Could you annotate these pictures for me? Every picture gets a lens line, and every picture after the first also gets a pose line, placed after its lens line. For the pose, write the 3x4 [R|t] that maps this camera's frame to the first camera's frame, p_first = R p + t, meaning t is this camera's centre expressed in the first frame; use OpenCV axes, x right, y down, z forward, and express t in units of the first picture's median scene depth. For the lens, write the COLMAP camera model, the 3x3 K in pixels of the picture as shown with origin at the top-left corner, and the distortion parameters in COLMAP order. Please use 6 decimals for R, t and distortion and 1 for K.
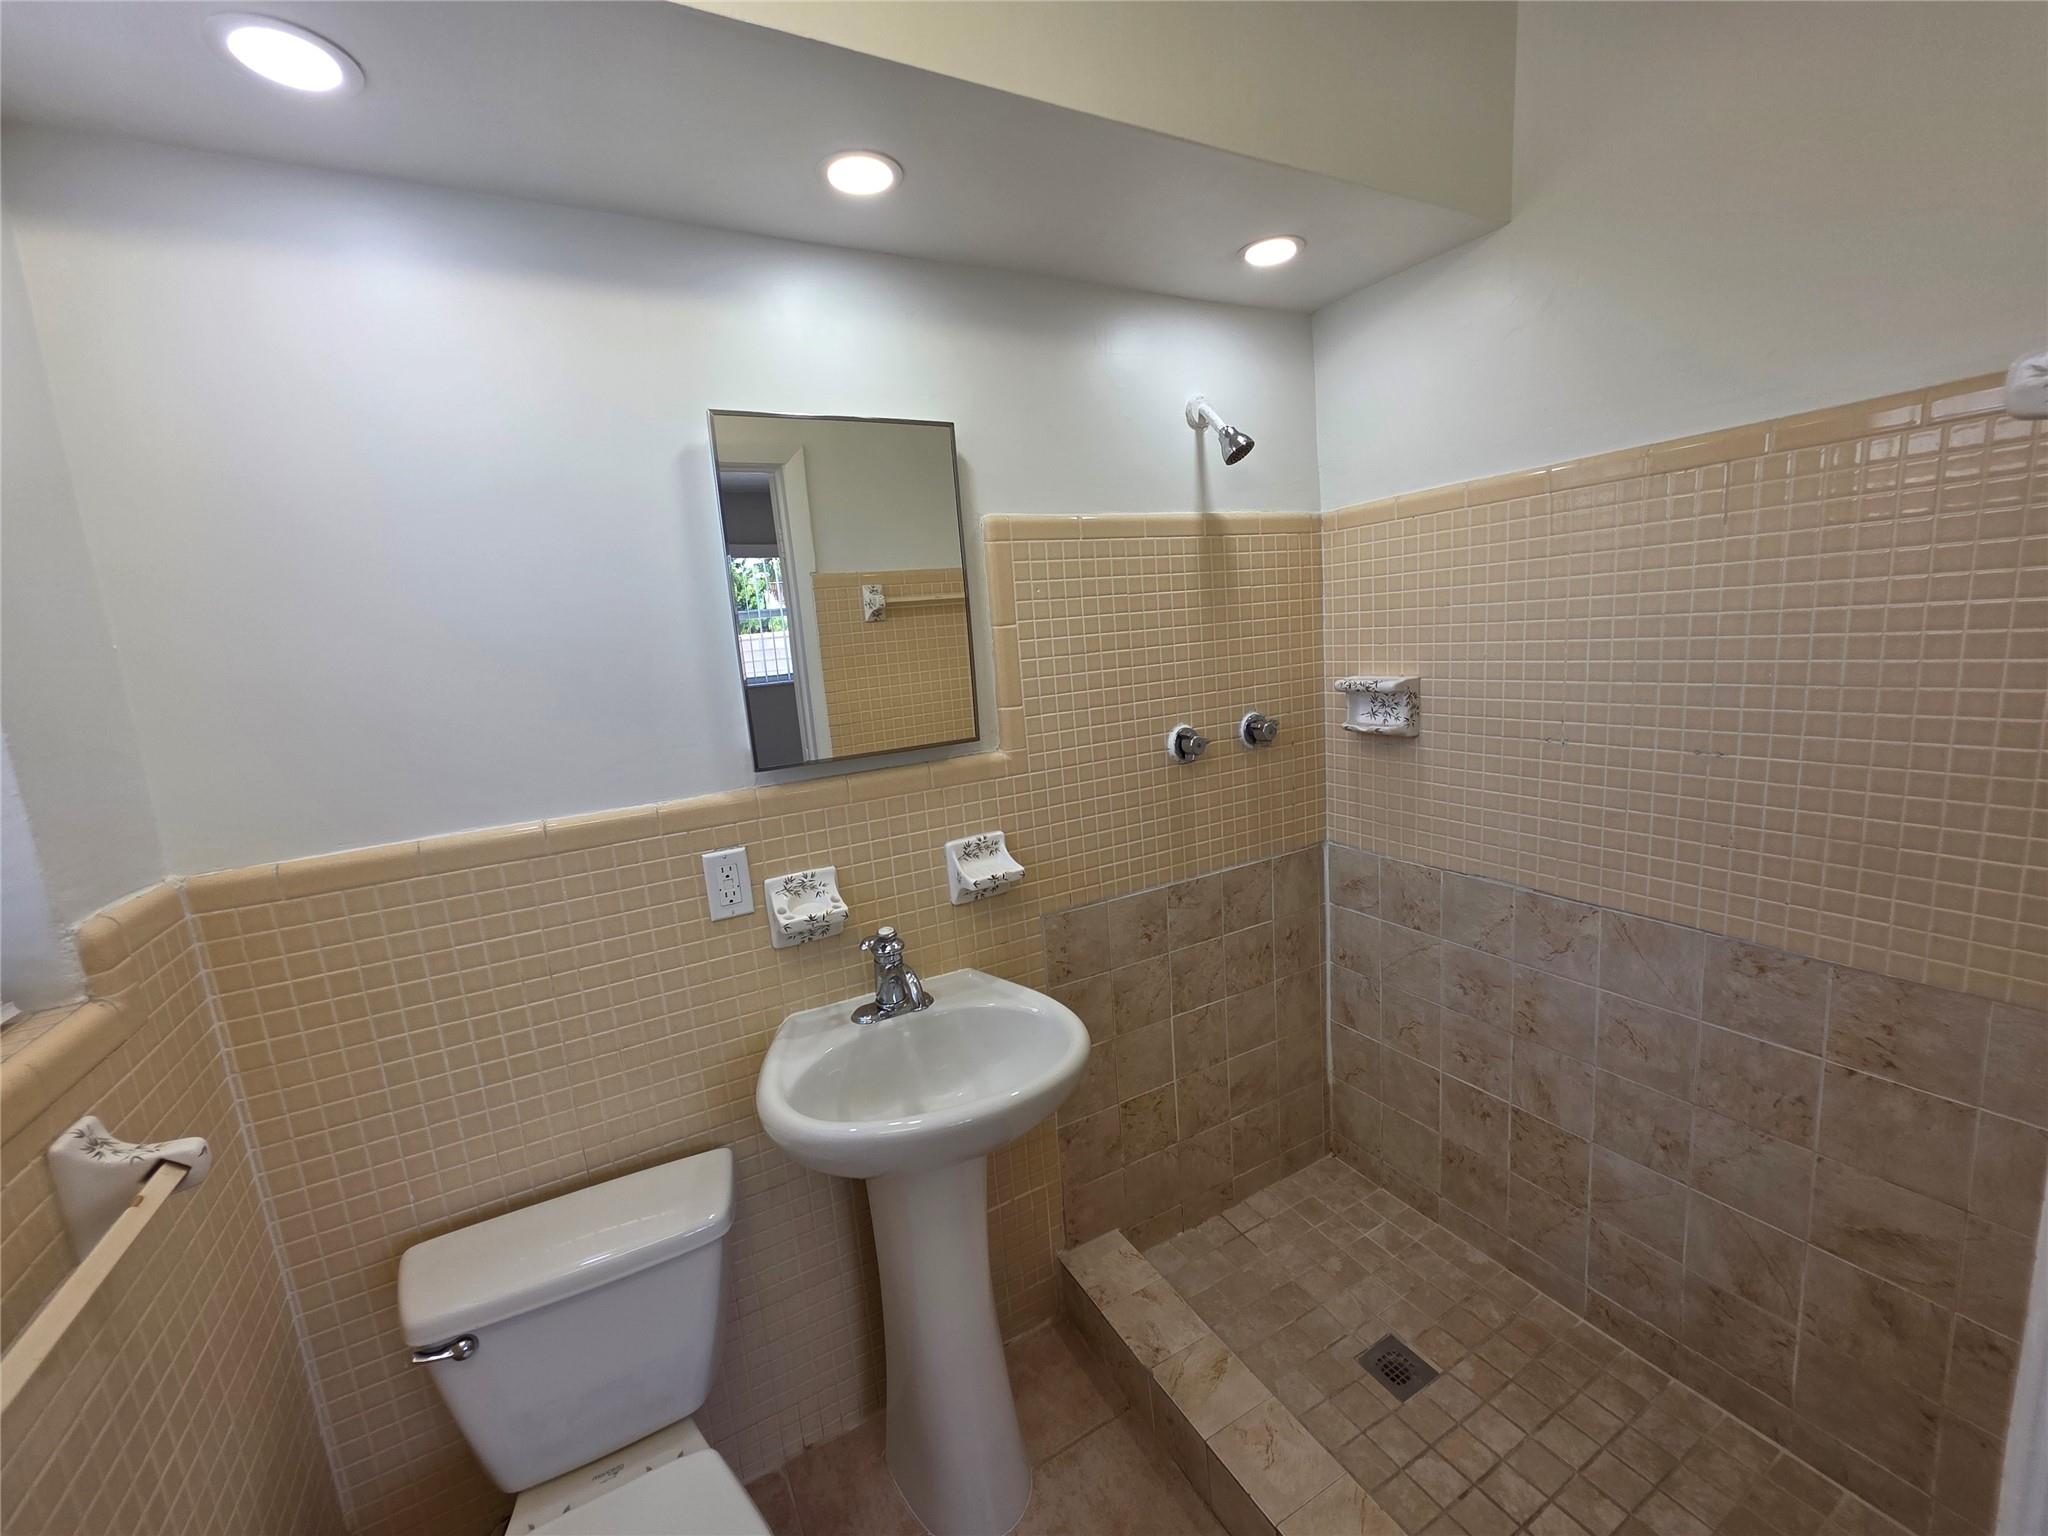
lens RADIAL K [[813.0, 0, 1024.0], [0, 813.0, 768.0], [0, 0, 1]] dist [0.000504, -0.000088]
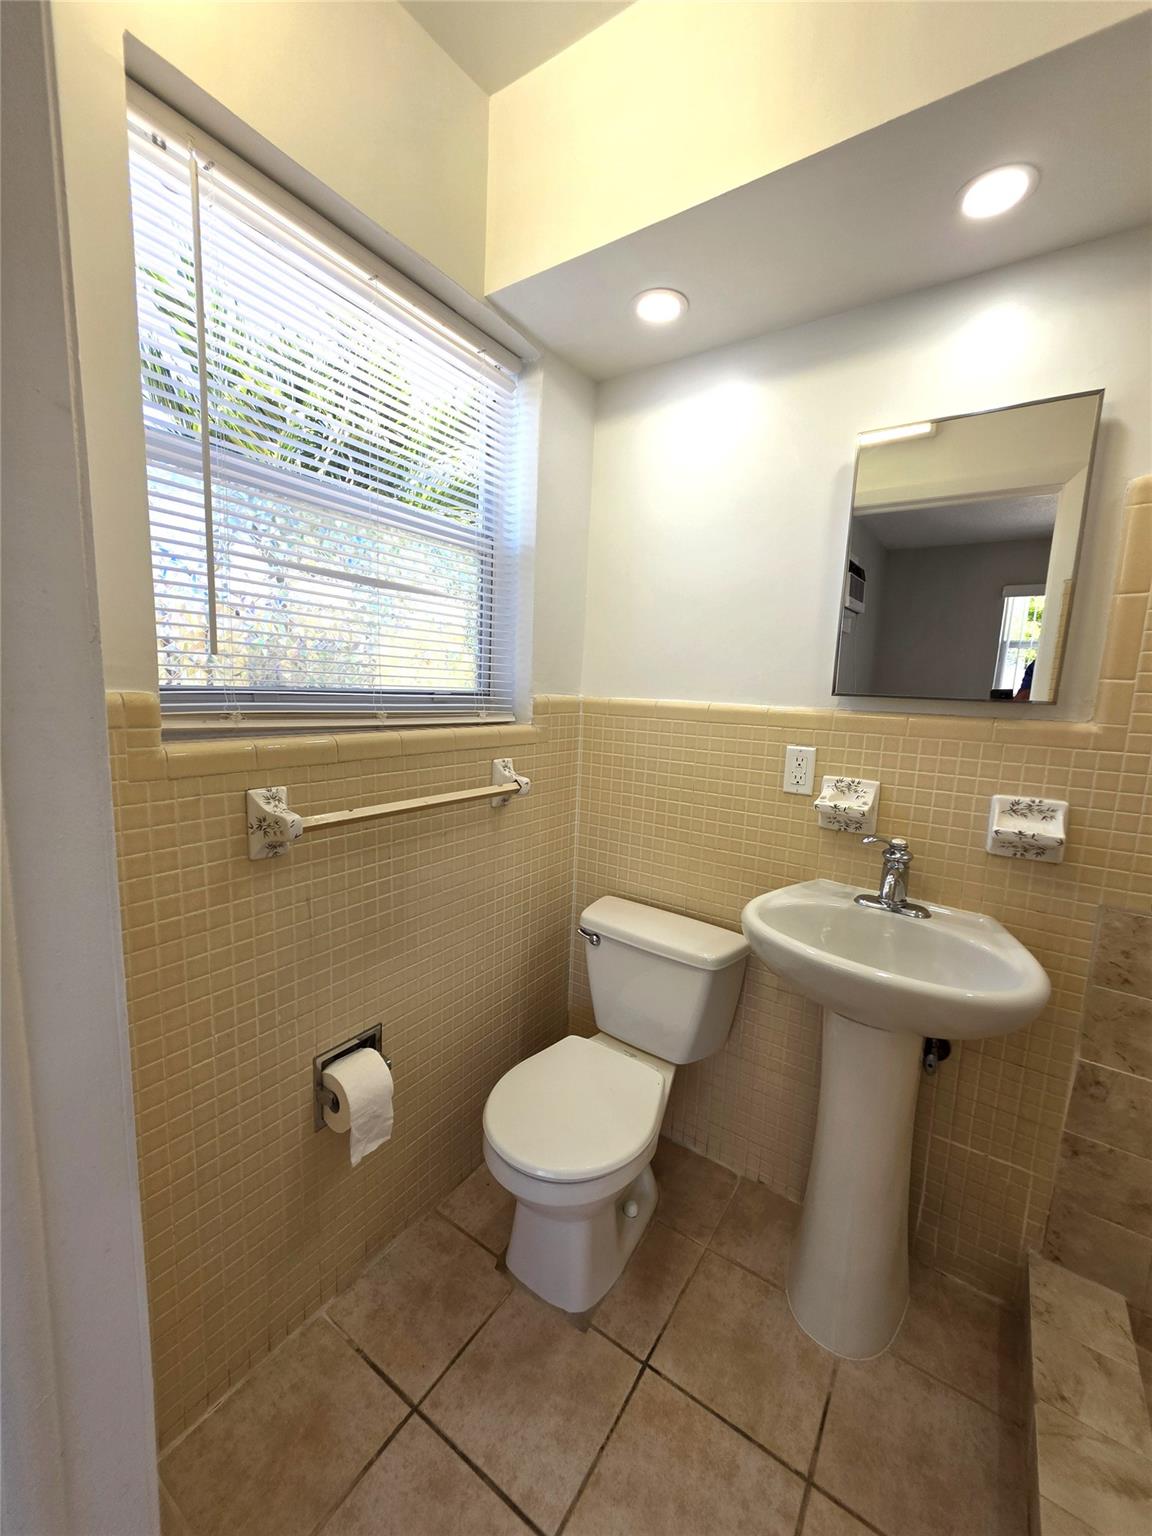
lens RADIAL K [[609.7, 0, 576.0], [0, 609.7, 768.0], [0, 0, 1]] dist [0.000504, -0.000088]
pose [[0.442604, 0.216510, -0.870187, 0.392582], [-0.222368, 0.966604, 0.127396, 0.085410], [0.868708, 0.137116, 0.475967, 0.129930]]
